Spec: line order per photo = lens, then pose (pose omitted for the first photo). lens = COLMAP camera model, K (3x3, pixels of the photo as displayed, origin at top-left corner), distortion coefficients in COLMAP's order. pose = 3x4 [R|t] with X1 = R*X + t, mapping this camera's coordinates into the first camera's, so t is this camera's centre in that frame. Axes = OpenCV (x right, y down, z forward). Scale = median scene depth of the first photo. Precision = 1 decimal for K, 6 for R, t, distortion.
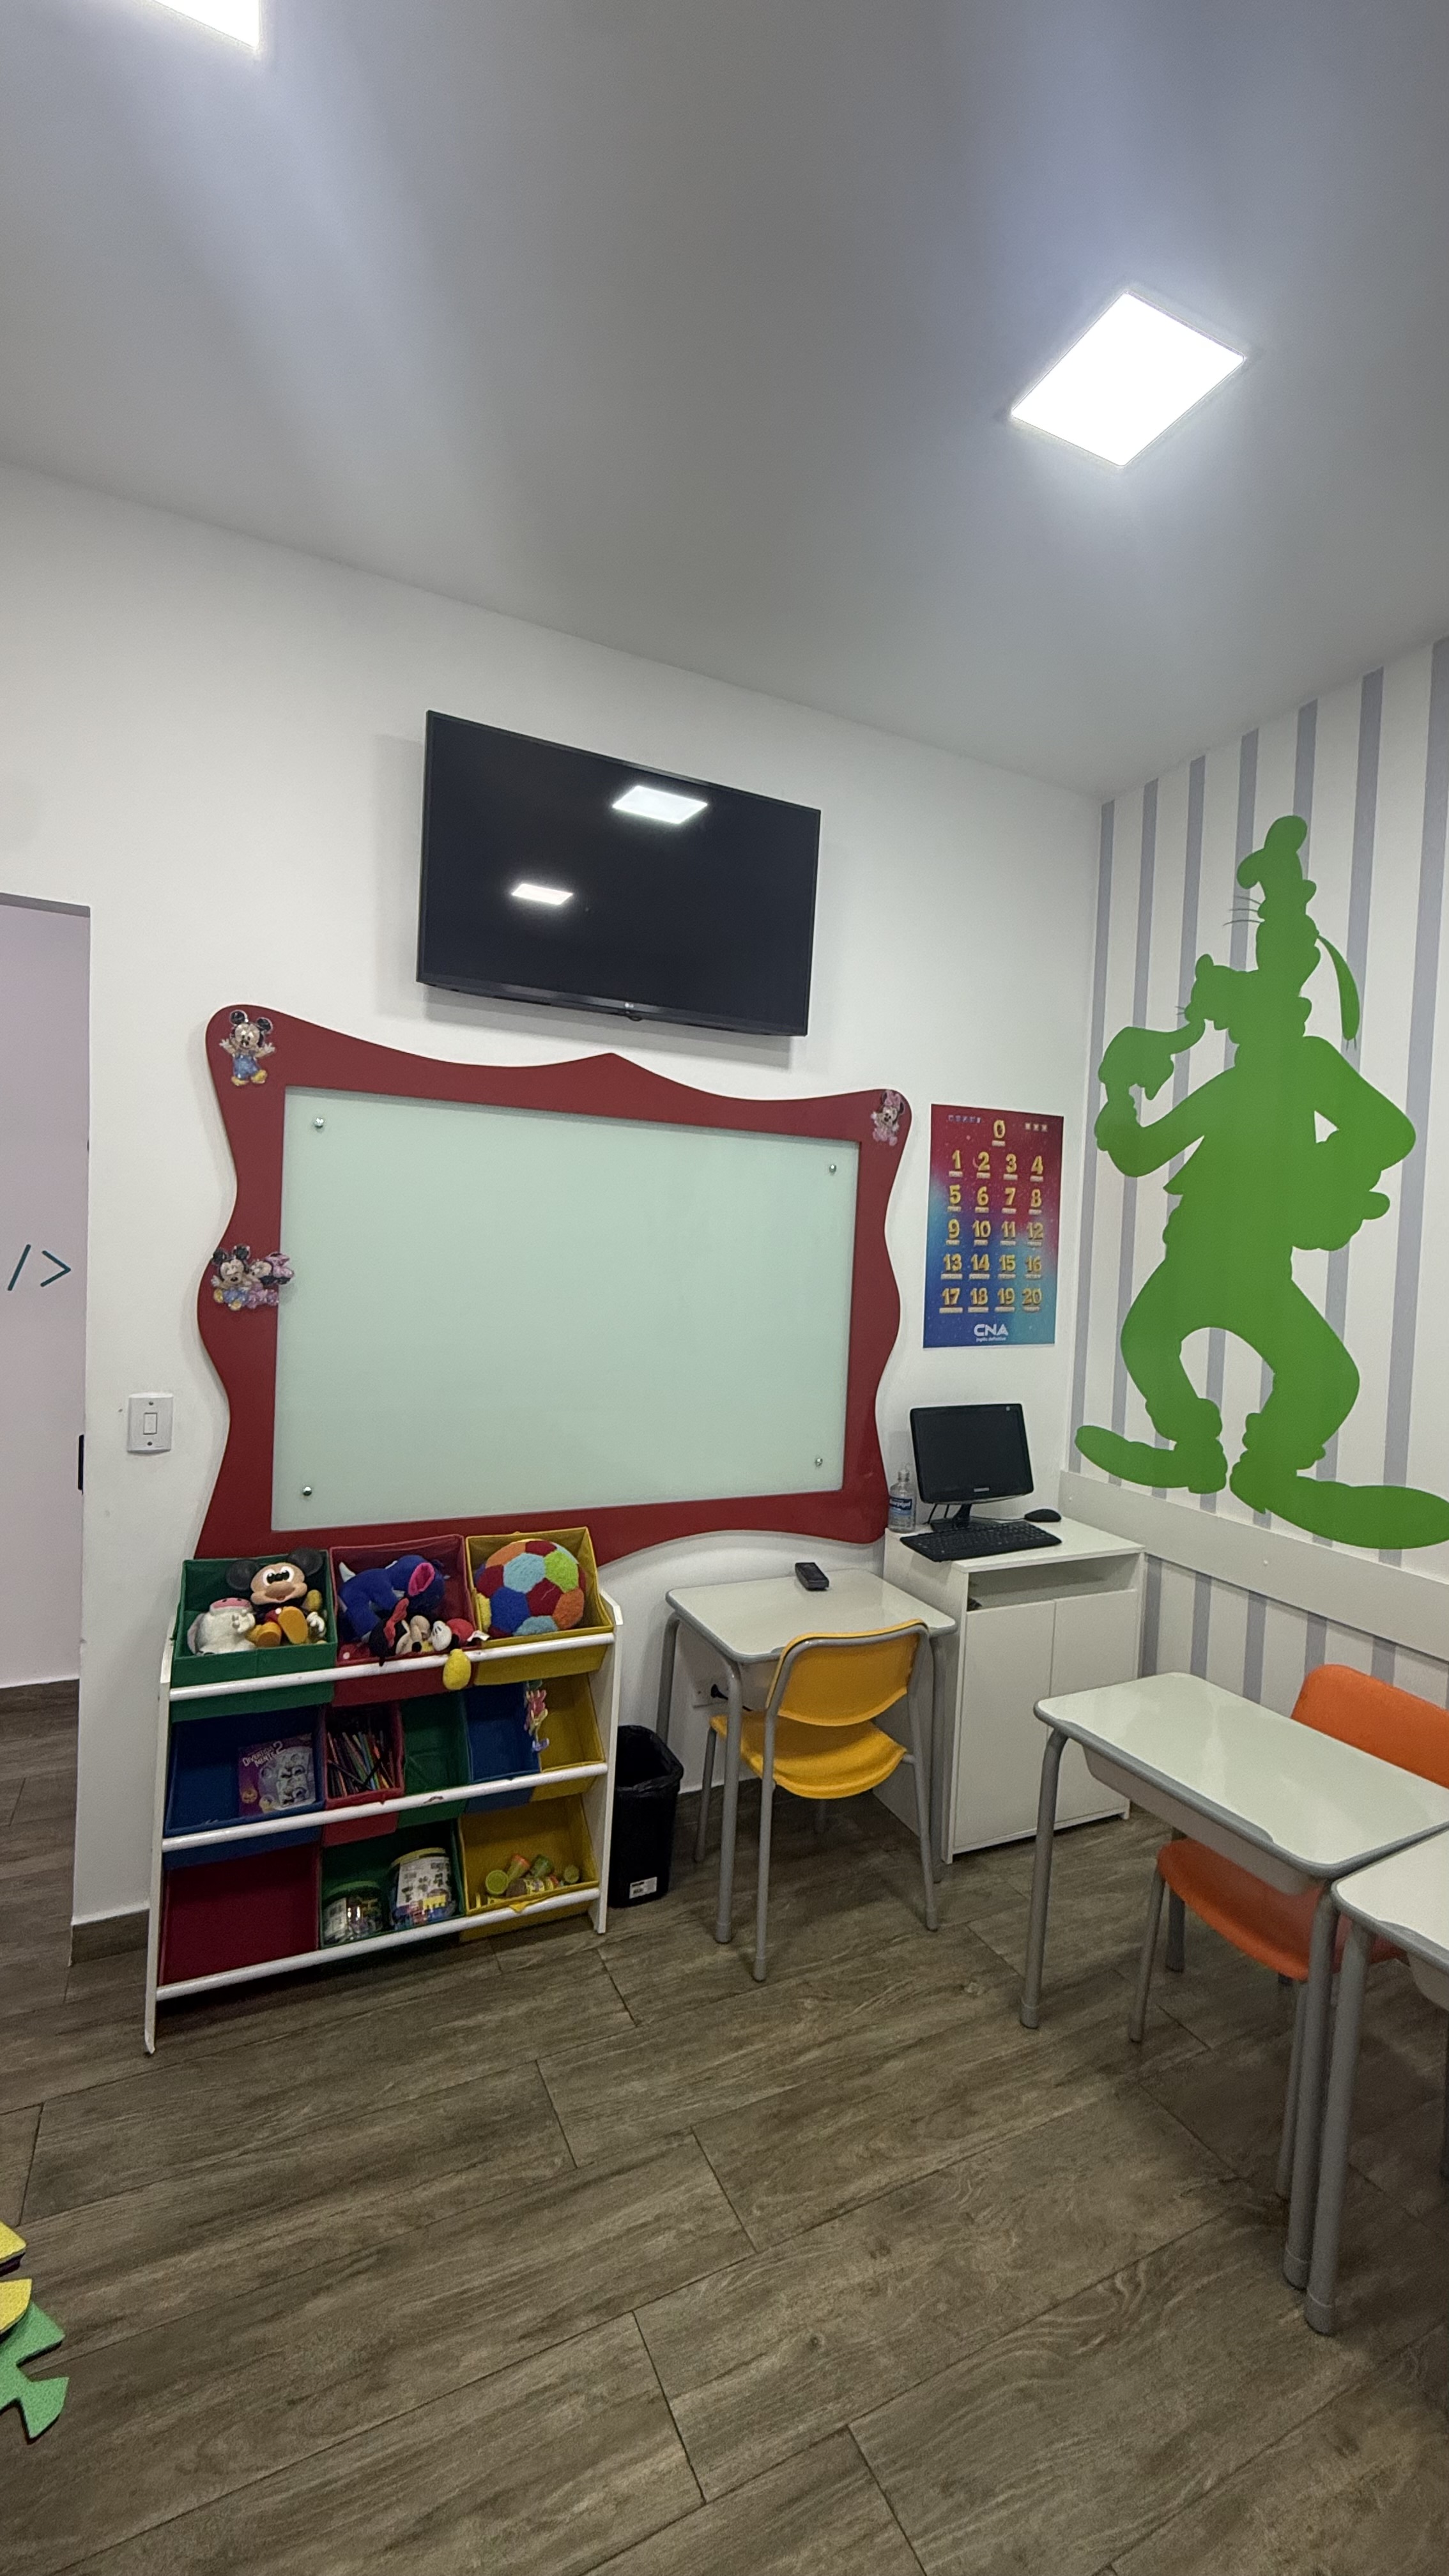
lens RADIAL K [[1034.0, 0, 719.2], [0, 1034.0, 1291.9], [0, 0, 1]] dist [-0.000154, 0.000073]
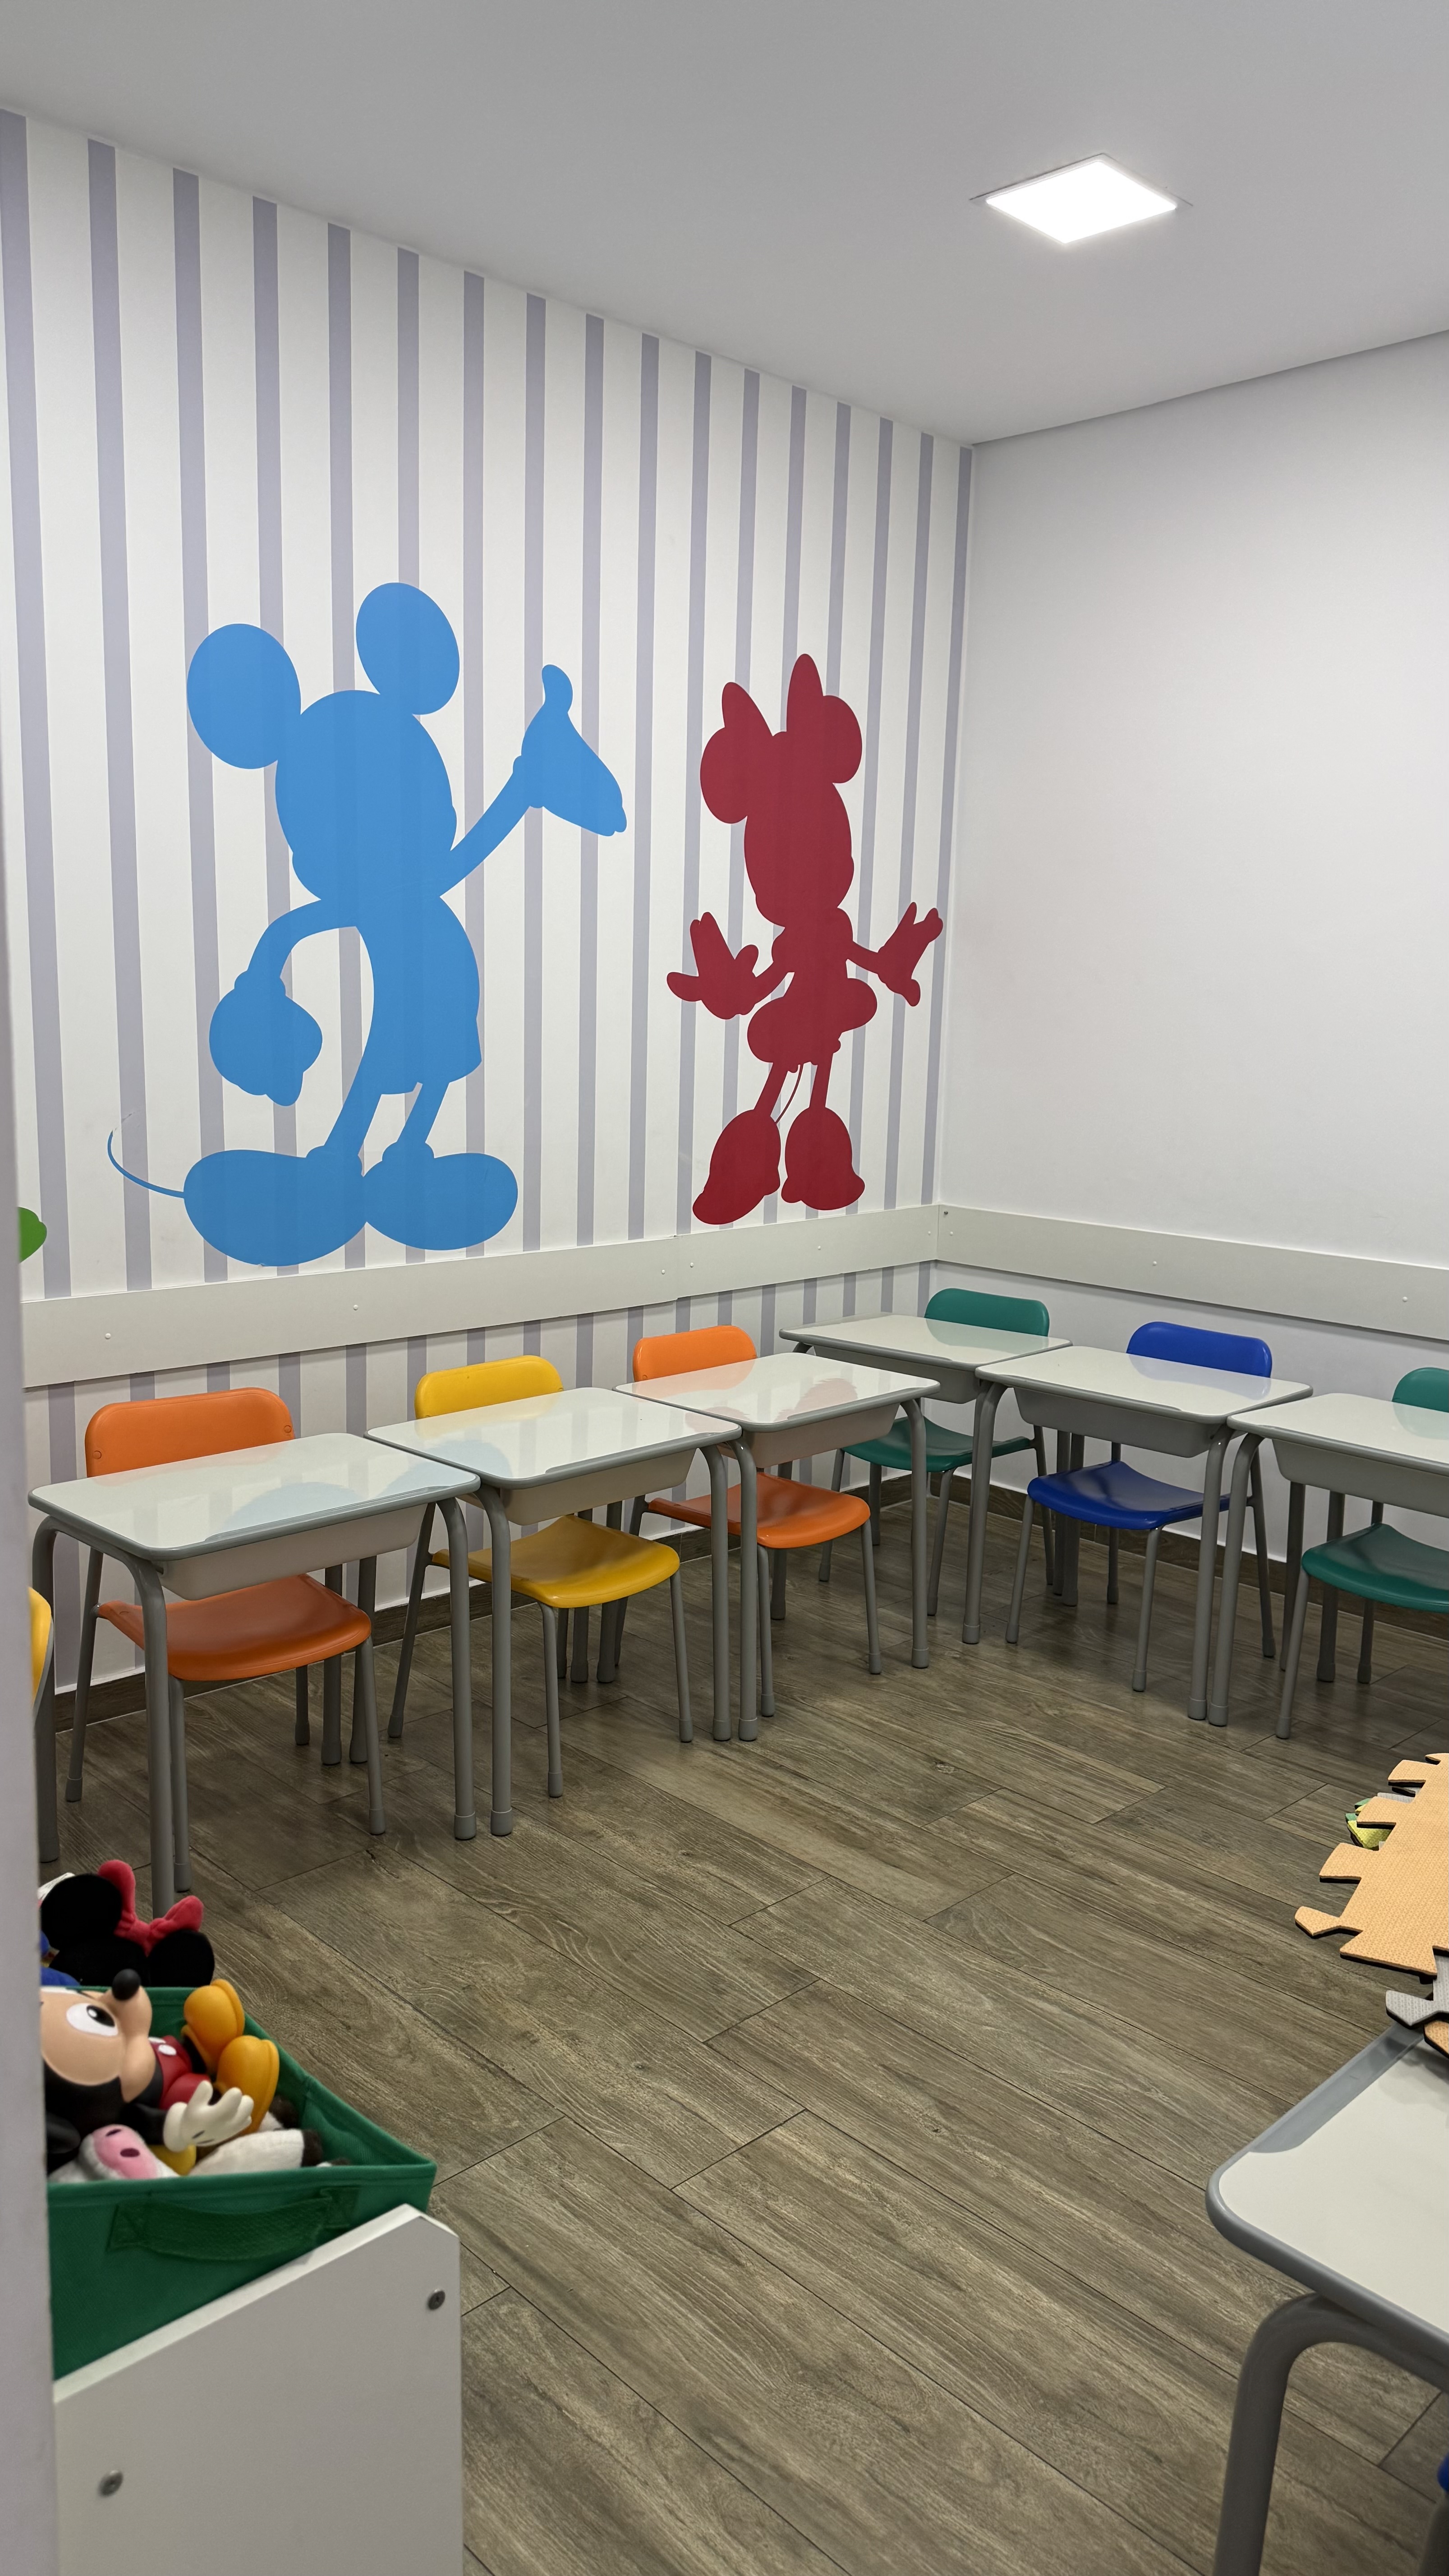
lens RADIAL K [[1791.2, 0, 736.6], [0, 1791.2, 1283.3], [0, 0, 1]] dist [0.020716, -0.035220]
pose [[-0.314115, -0.201687, 0.927714, -1.410948], [0.005487, 0.976772, 0.214210, -0.090764], [-0.949369, 0.072377, -0.305712, 1.410126]]
